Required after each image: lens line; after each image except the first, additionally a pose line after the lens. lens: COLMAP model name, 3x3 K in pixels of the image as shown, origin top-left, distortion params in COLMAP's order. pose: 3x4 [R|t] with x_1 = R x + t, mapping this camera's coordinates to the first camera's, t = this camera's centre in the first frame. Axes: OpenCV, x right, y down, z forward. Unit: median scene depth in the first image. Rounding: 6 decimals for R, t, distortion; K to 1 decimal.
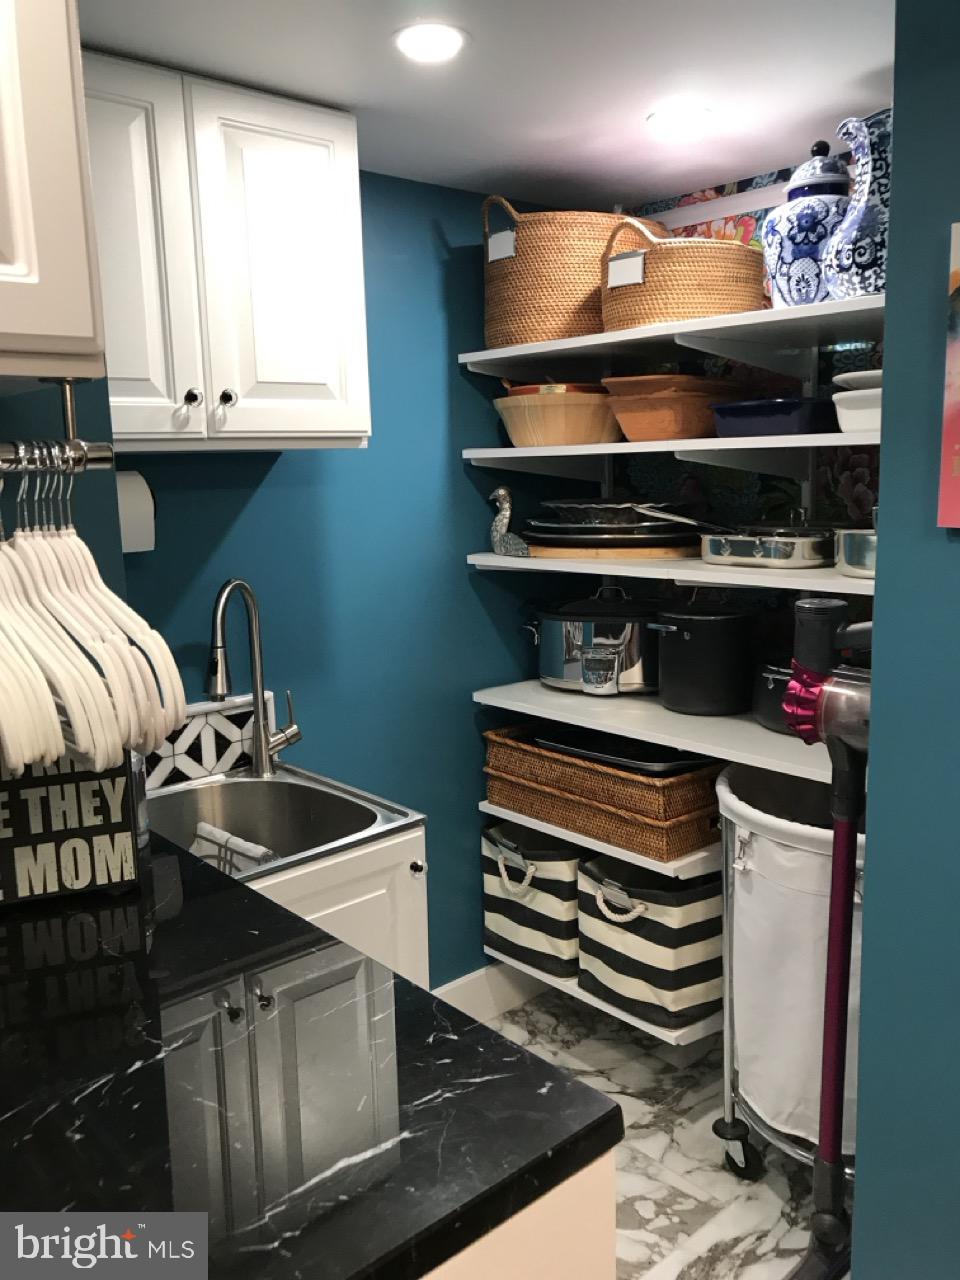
lens RADIAL K [[1051.5, 0, 485.8], [0, 1051.5, 642.7], [0, 0, 1]] dist [0.049392, -0.083690]
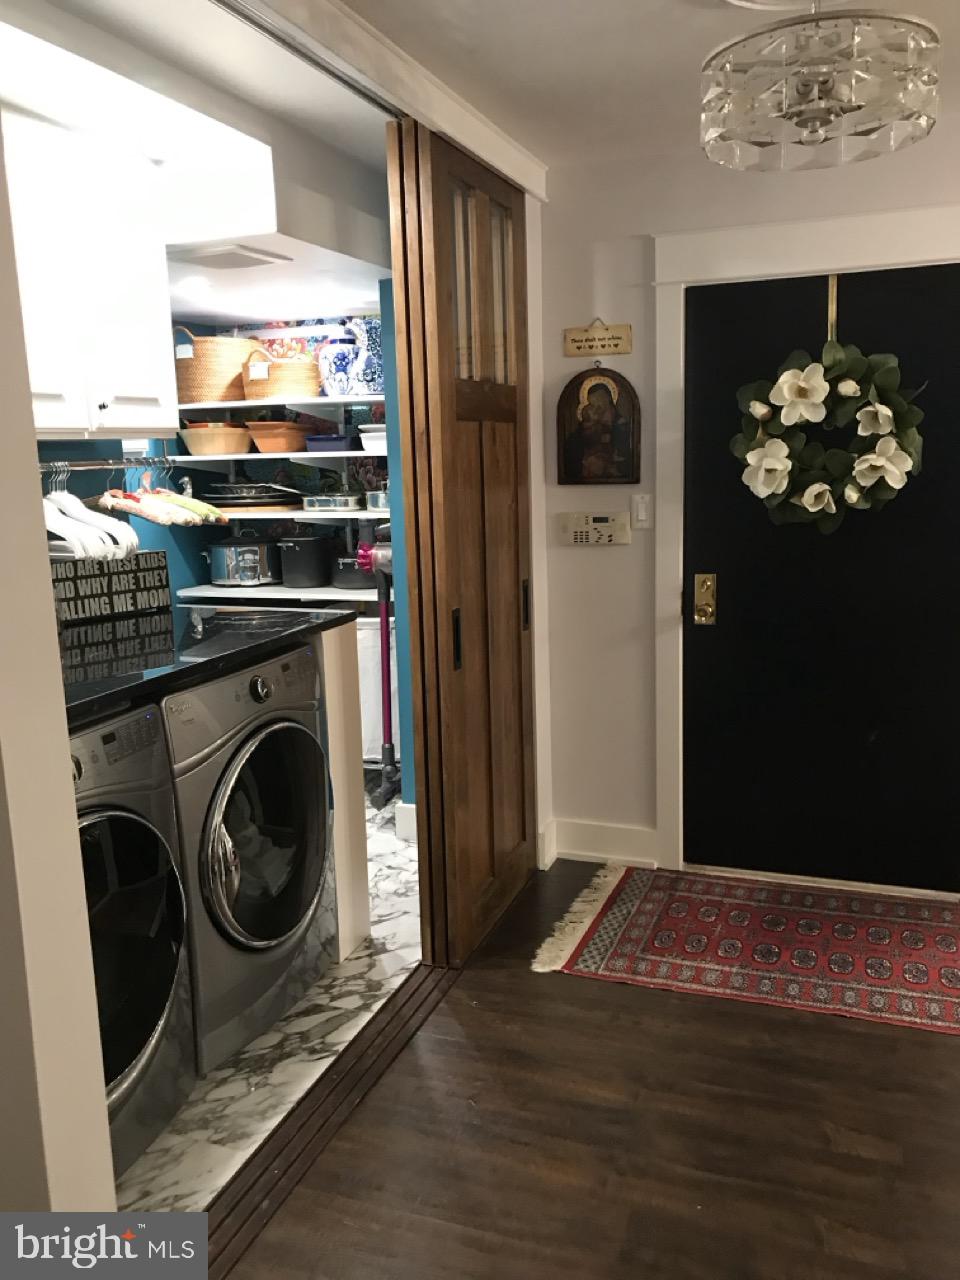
lens RADIAL K [[1051.5, 0, 485.8], [0, 1051.5, 642.7], [0, 0, 1]] dist [0.049392, -0.083690]
pose [[0.883526, -0.084059, 0.460778, -0.486781], [0.084463, 0.996230, 0.019786, 0.182537], [-0.460704, 0.021437, 0.887295, -1.070757]]
